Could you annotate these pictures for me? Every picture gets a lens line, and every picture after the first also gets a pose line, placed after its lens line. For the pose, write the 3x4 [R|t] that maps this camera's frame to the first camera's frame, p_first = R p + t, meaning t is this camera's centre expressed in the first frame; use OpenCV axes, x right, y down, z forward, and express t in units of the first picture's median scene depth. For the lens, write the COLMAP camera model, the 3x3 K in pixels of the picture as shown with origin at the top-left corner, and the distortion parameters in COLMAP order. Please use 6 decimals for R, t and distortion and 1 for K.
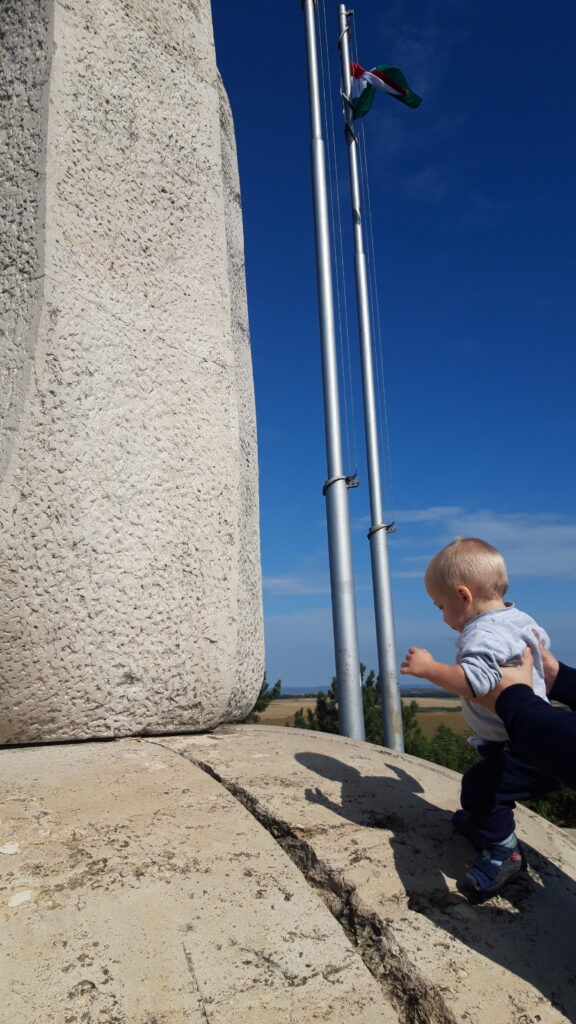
lens RADIAL K [[801.9, 0, 289.9], [0, 801.9, 515.8], [0, 0, 1]] dist [0.074604, -0.137708]
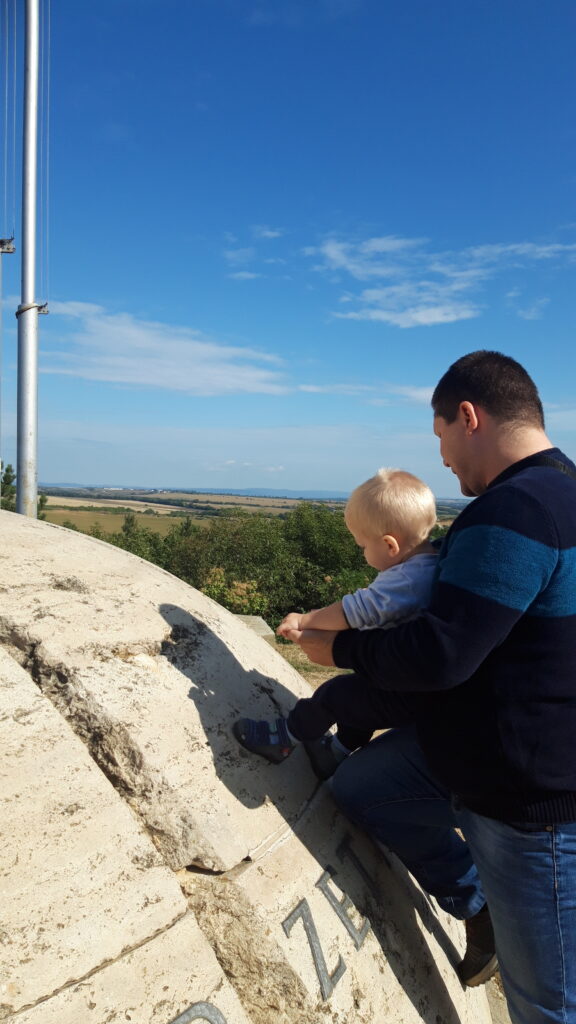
lens RADIAL K [[801.9, 0, 289.9], [0, 801.9, 515.8], [0, 0, 1]] dist [0.074604, -0.137708]
pose [[0.896489, 0.051527, 0.440059, -0.092584], [-0.155401, 0.966686, 0.203394, 0.064404], [-0.414918, -0.250726, 0.874631, 0.047211]]
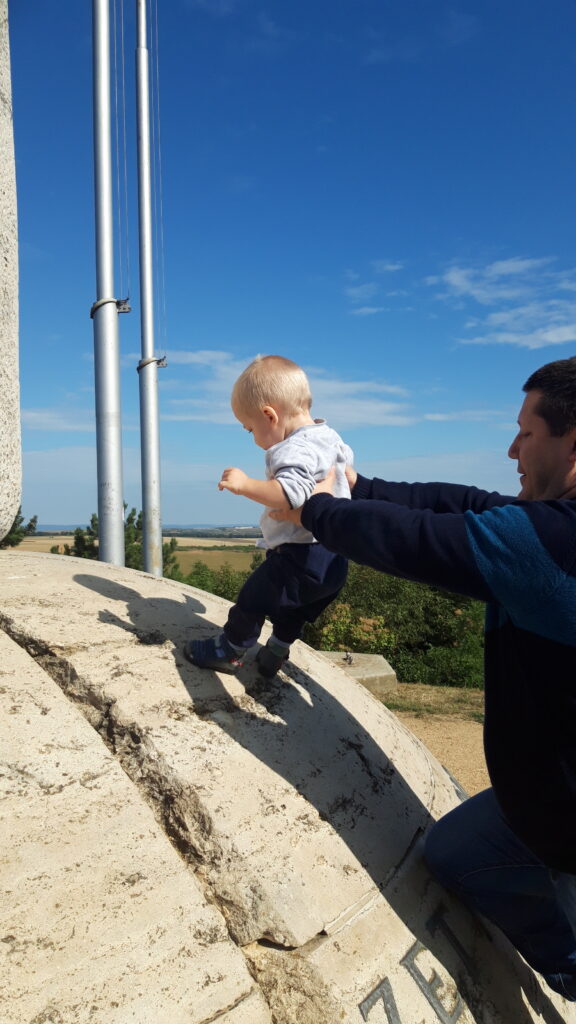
lens RADIAL K [[801.9, 0, 289.9], [0, 801.9, 515.8], [0, 0, 1]] dist [0.074604, -0.137708]
pose [[0.956863, 0.027833, 0.289203, -0.007935], [-0.083425, 0.979804, 0.181724, 0.039830], [-0.278304, -0.198012, 0.939861, 0.053527]]
